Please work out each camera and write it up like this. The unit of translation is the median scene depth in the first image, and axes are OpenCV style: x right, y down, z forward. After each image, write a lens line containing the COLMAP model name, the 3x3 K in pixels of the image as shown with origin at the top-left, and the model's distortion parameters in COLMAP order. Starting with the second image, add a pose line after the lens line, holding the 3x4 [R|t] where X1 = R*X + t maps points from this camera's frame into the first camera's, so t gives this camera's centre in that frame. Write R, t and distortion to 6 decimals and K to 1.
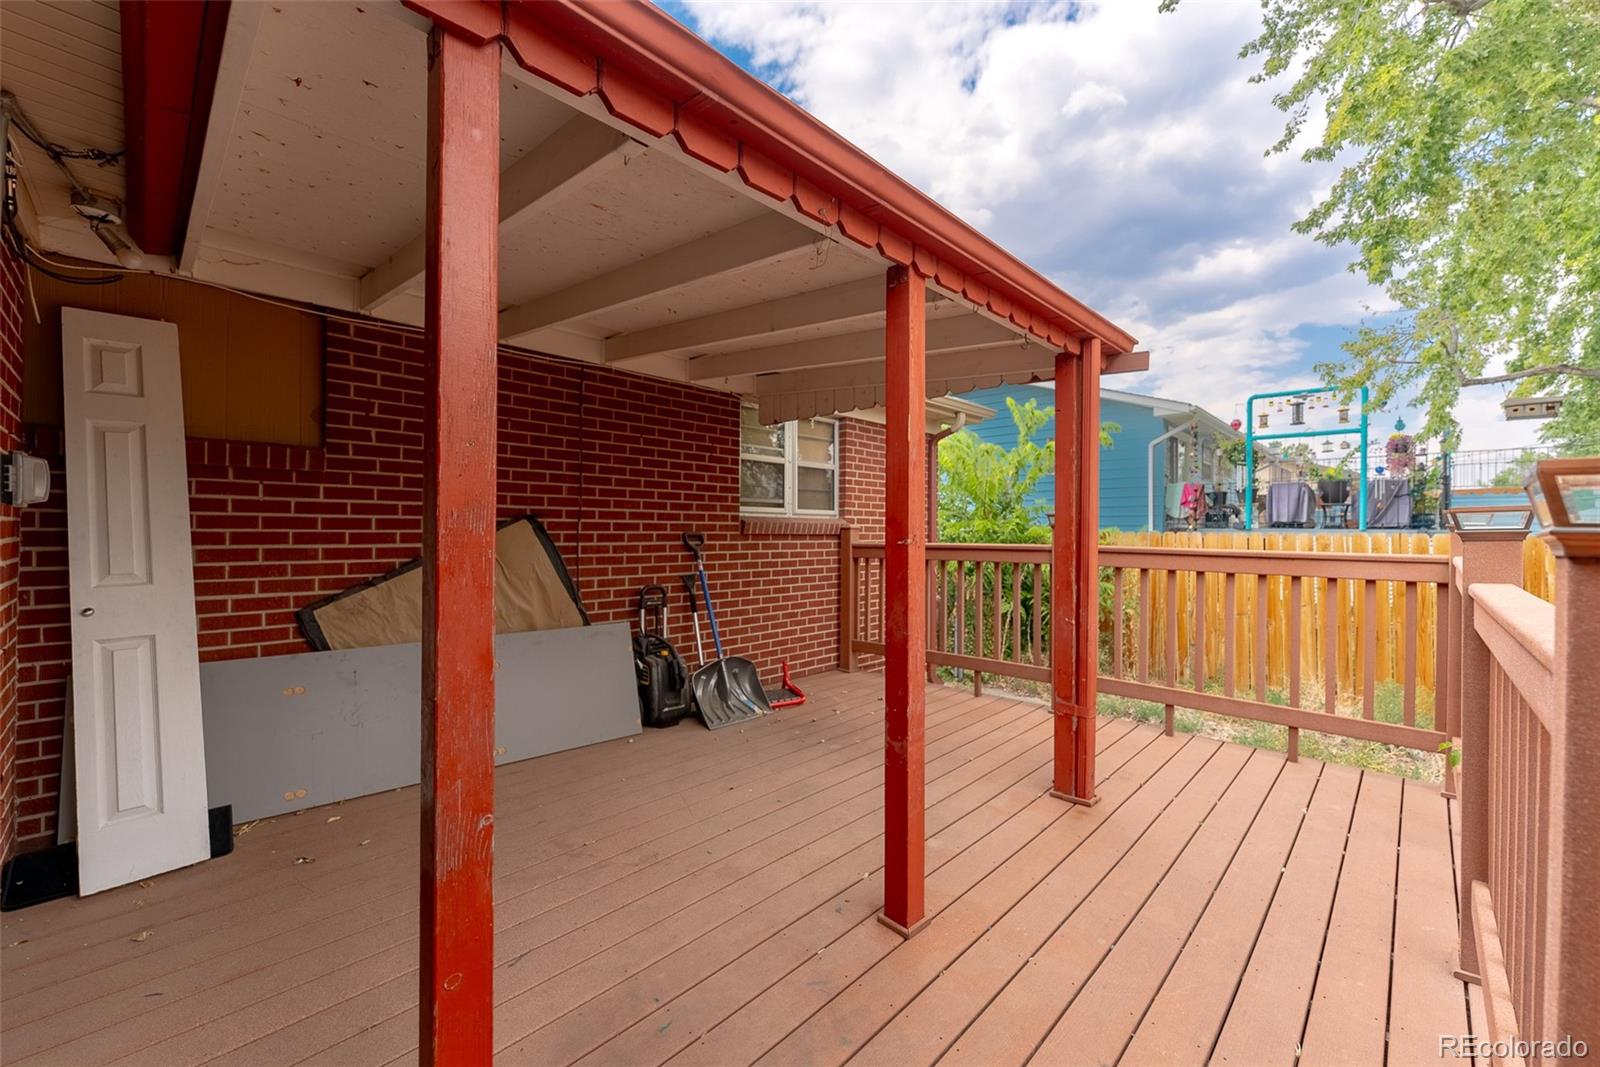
lens RADIAL K [[639.2, 0, 800.0], [0, 639.2, 533.5], [0, 0, 1]] dist [-0.000429, -0.000658]
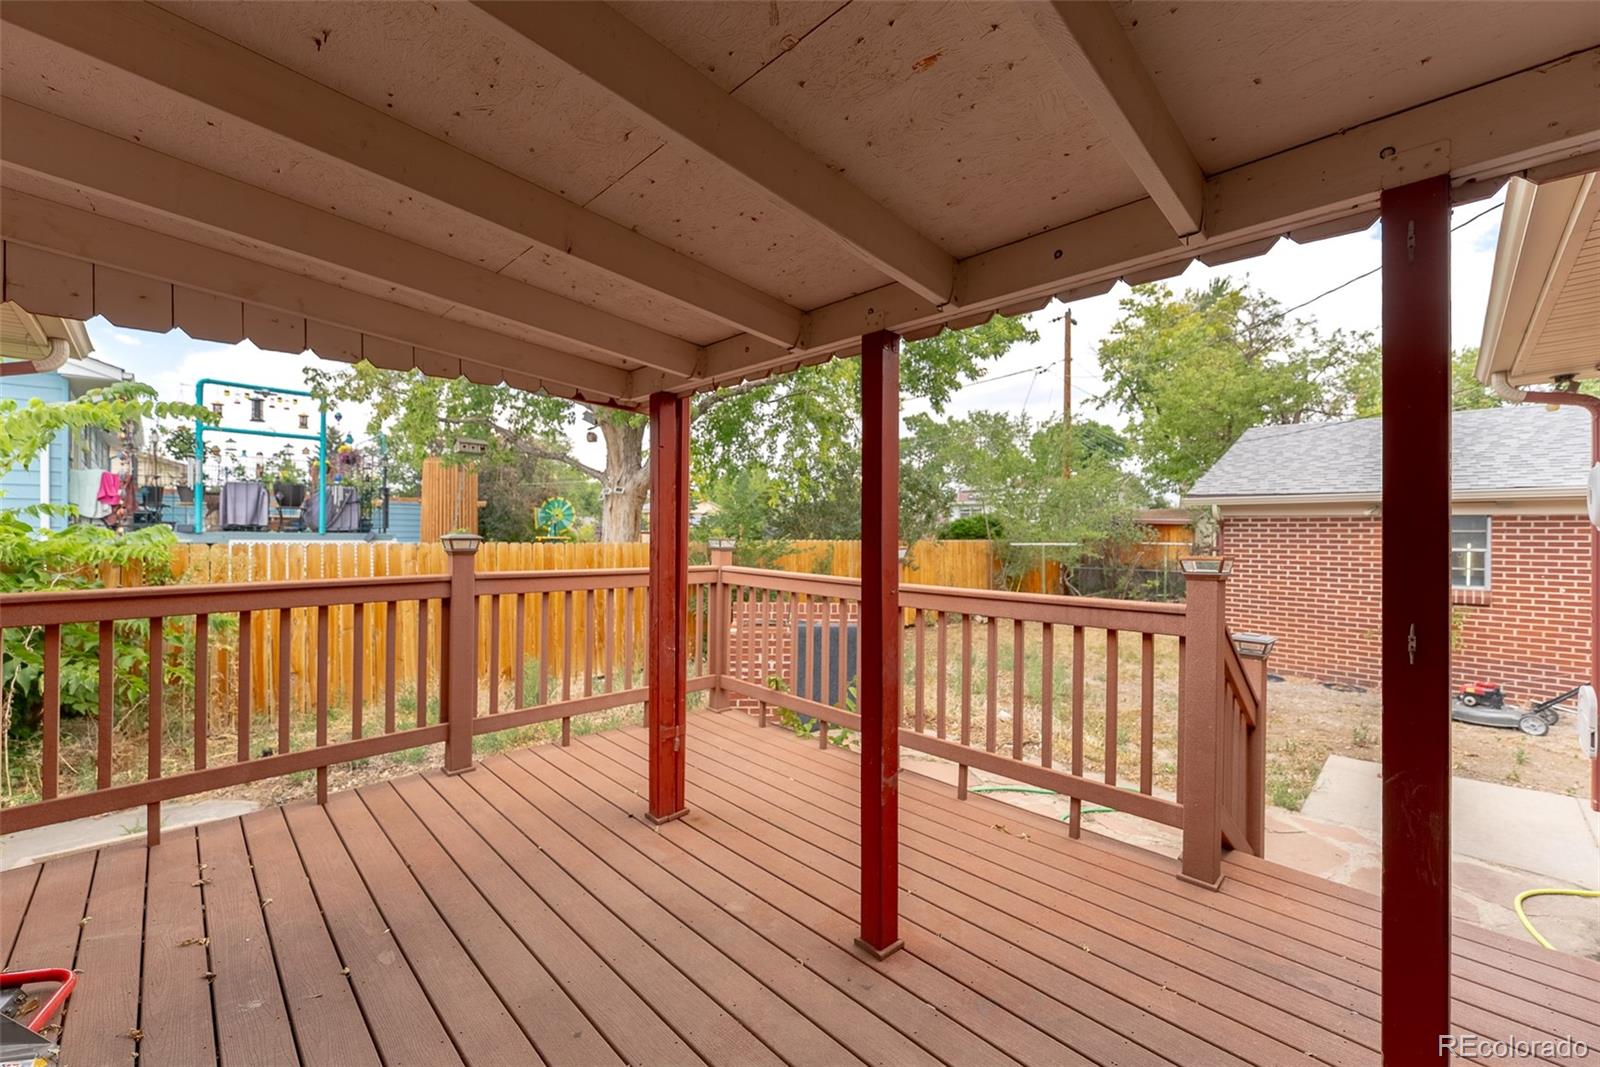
lens RADIAL K [[639.2, 0, 800.0], [0, 639.2, 533.5], [0, 0, 1]] dist [-0.000429, -0.000658]
pose [[0.027662, -0.008561, 0.999581, -0.142757], [-0.002294, 0.999960, 0.008628, -0.015341], [-0.999615, -0.002532, 0.027642, 0.171461]]
